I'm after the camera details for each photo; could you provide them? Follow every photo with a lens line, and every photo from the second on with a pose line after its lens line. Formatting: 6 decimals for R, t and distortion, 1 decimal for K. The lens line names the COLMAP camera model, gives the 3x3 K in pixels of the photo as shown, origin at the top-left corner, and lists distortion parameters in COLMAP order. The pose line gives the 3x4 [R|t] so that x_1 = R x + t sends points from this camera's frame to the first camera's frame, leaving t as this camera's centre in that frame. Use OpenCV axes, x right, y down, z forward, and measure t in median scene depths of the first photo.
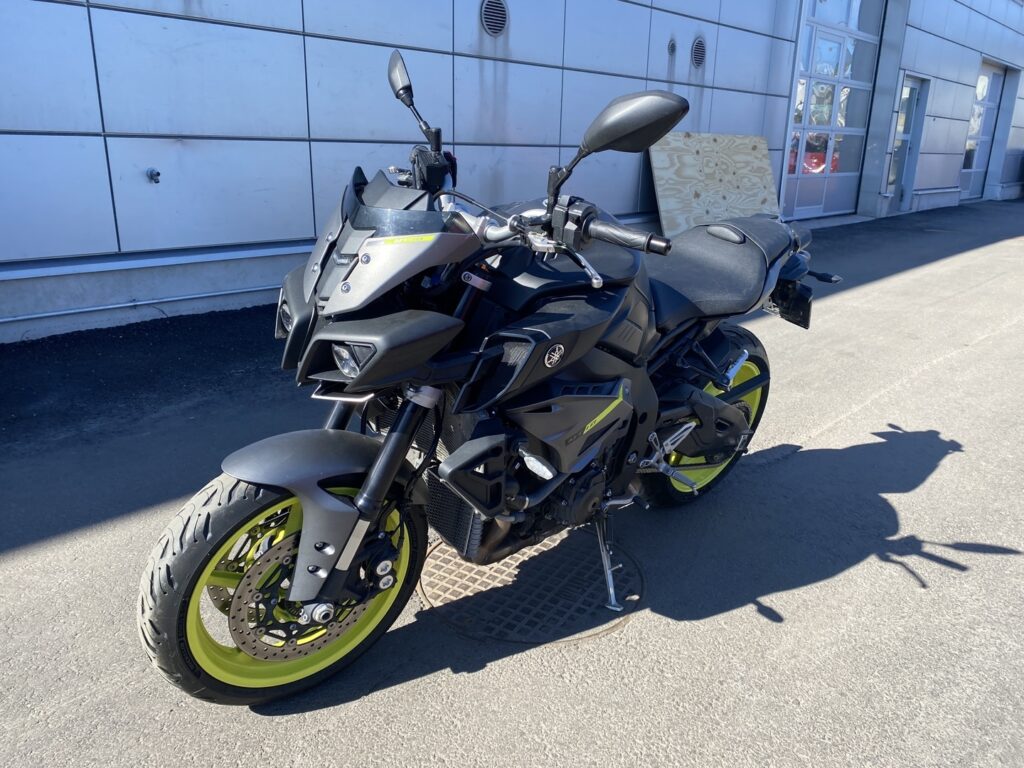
lens RADIAL K [[779.9, 0, 514.5], [0, 779.9, 384.1], [0, 0, 1]] dist [0.044124, -0.024358]
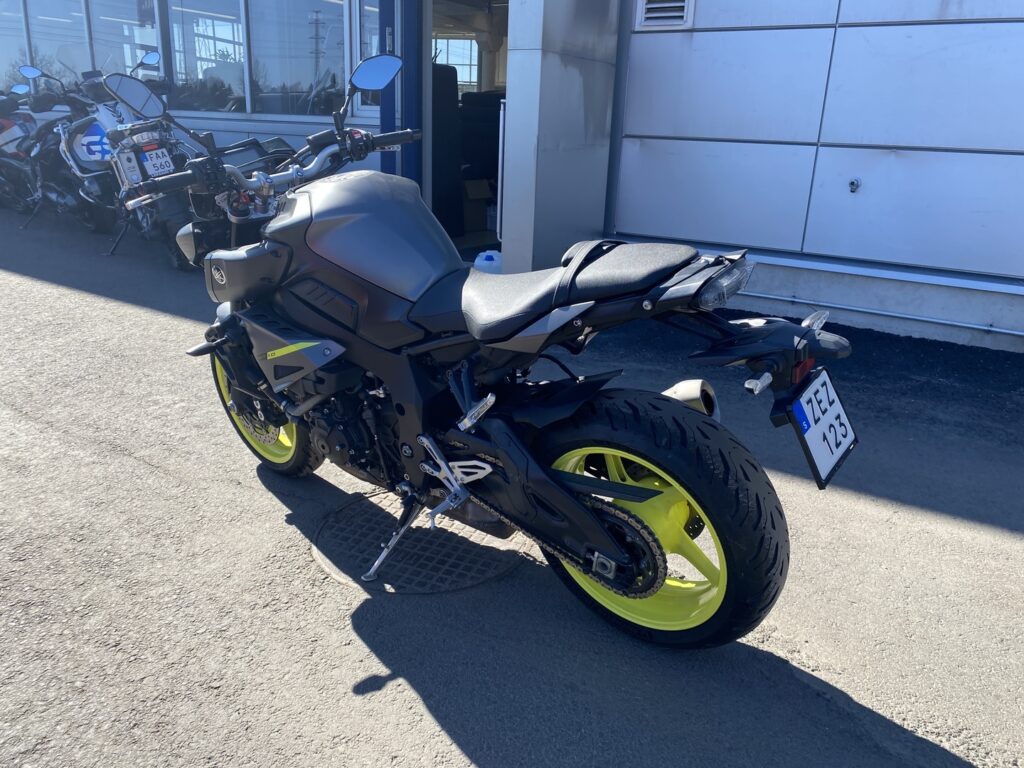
lens RADIAL K [[779.9, 0, 514.9], [0, 779.9, 383.8], [0, 0, 1]] dist [0.044124, -0.024358]
pose [[0.171272, 0.291959, -0.940971, 0.597781], [-0.327165, 0.917740, 0.225202, -0.137053], [0.929316, 0.269282, 0.252702, 0.484490]]
